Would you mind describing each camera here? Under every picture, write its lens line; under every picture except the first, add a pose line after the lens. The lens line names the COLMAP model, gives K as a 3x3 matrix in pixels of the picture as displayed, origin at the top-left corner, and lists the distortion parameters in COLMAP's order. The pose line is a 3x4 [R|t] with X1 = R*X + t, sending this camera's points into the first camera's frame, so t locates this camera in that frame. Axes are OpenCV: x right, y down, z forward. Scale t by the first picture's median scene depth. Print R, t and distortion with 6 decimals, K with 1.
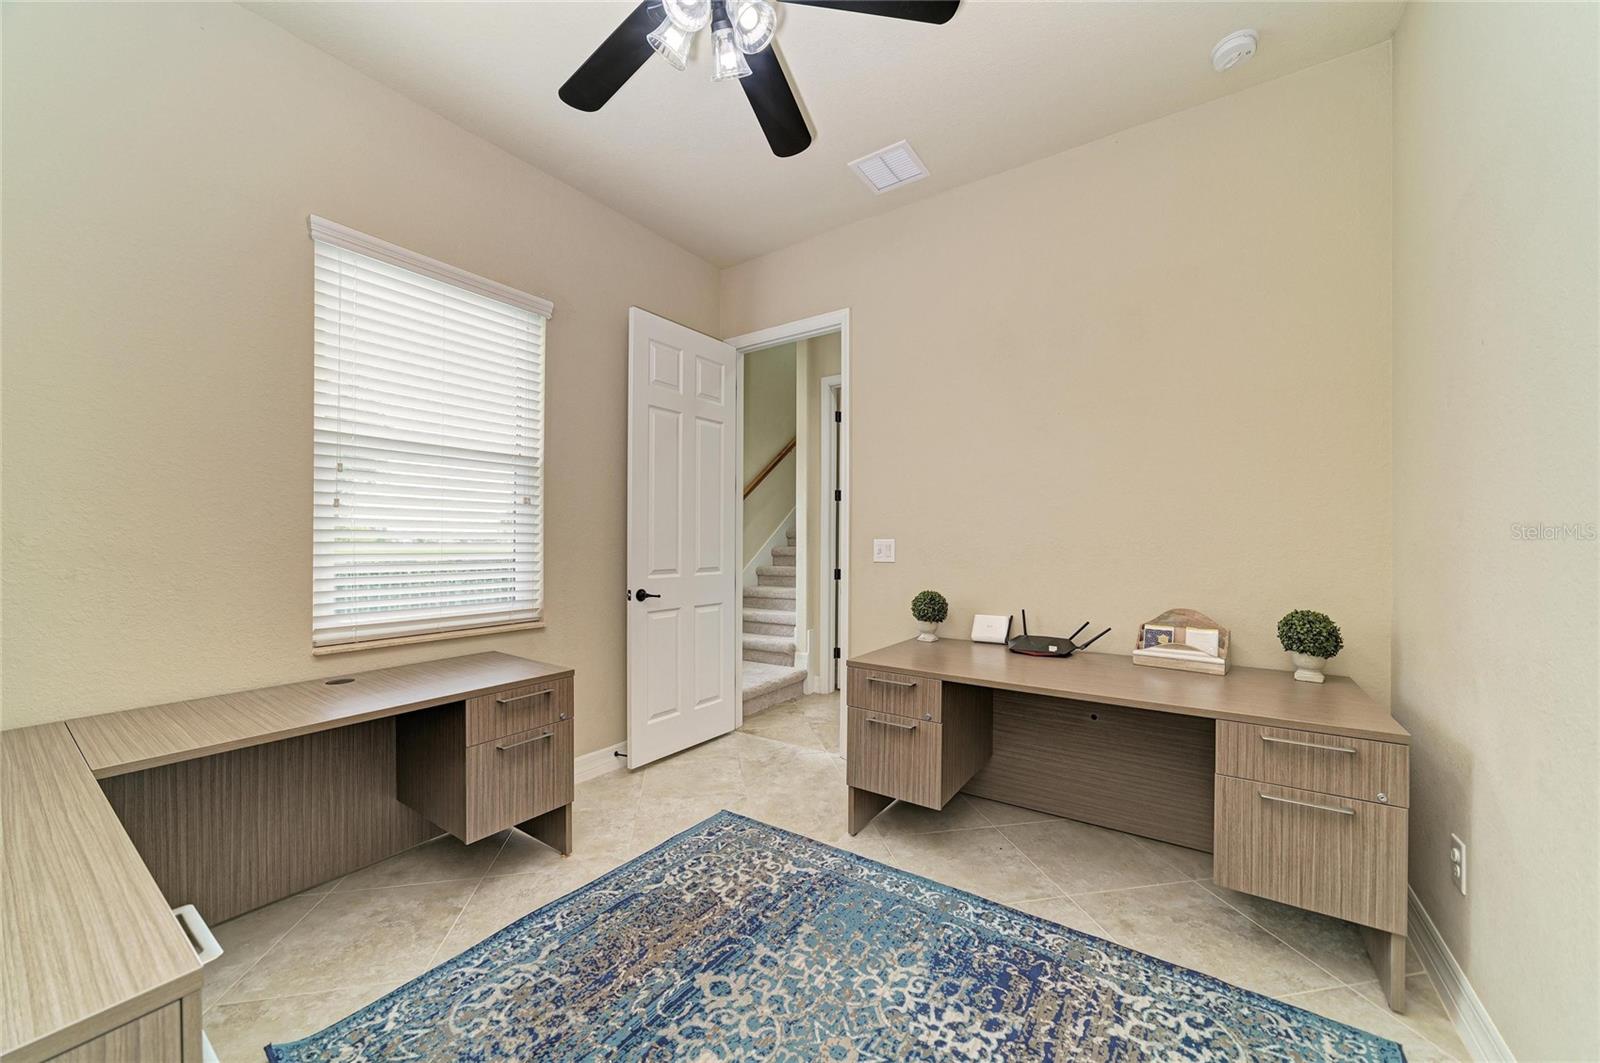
lens RADIAL K [[582.2, 0, 806.7], [0, 582.2, 541.5], [0, 0, 1]] dist [-0.002455, 0.000123]
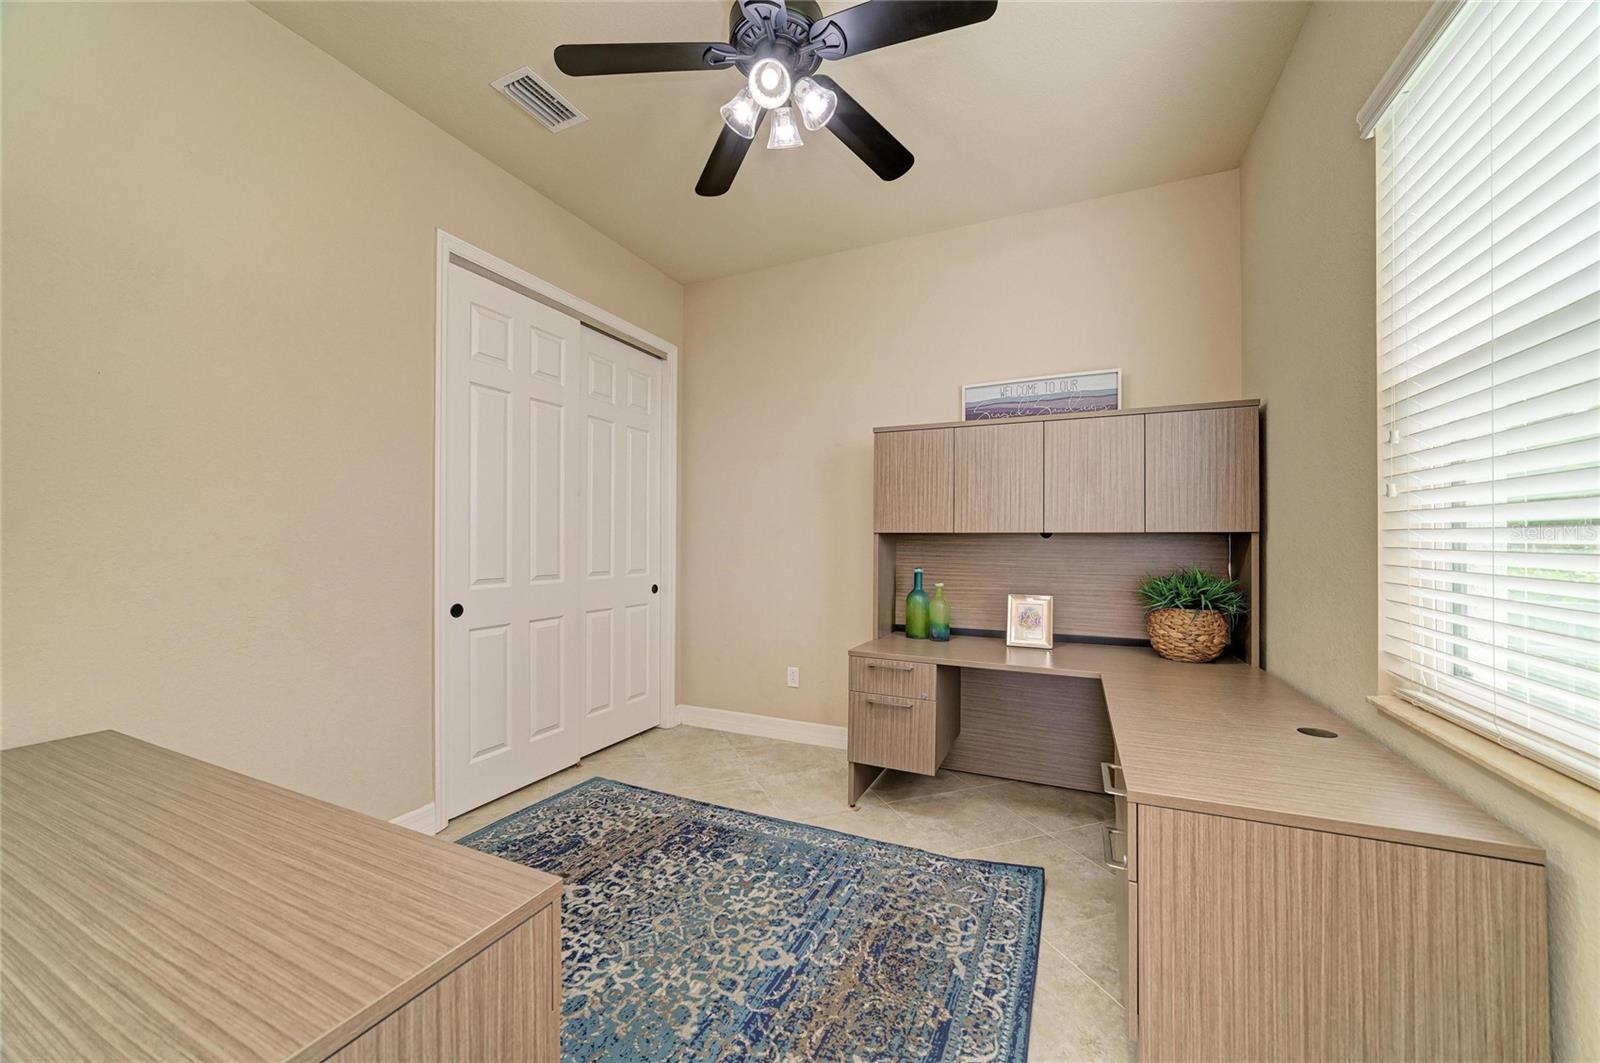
lens RADIAL K [[582.2, 0, 807.9], [0, 582.2, 535.8], [0, 0, 1]] dist [-0.002455, 0.000123]
pose [[-0.984841, -0.001505, -0.173455, -0.028389], [0.000151, 0.999955, -0.009533, -0.009016], [0.173462, -0.009415, -0.984796, 2.035554]]
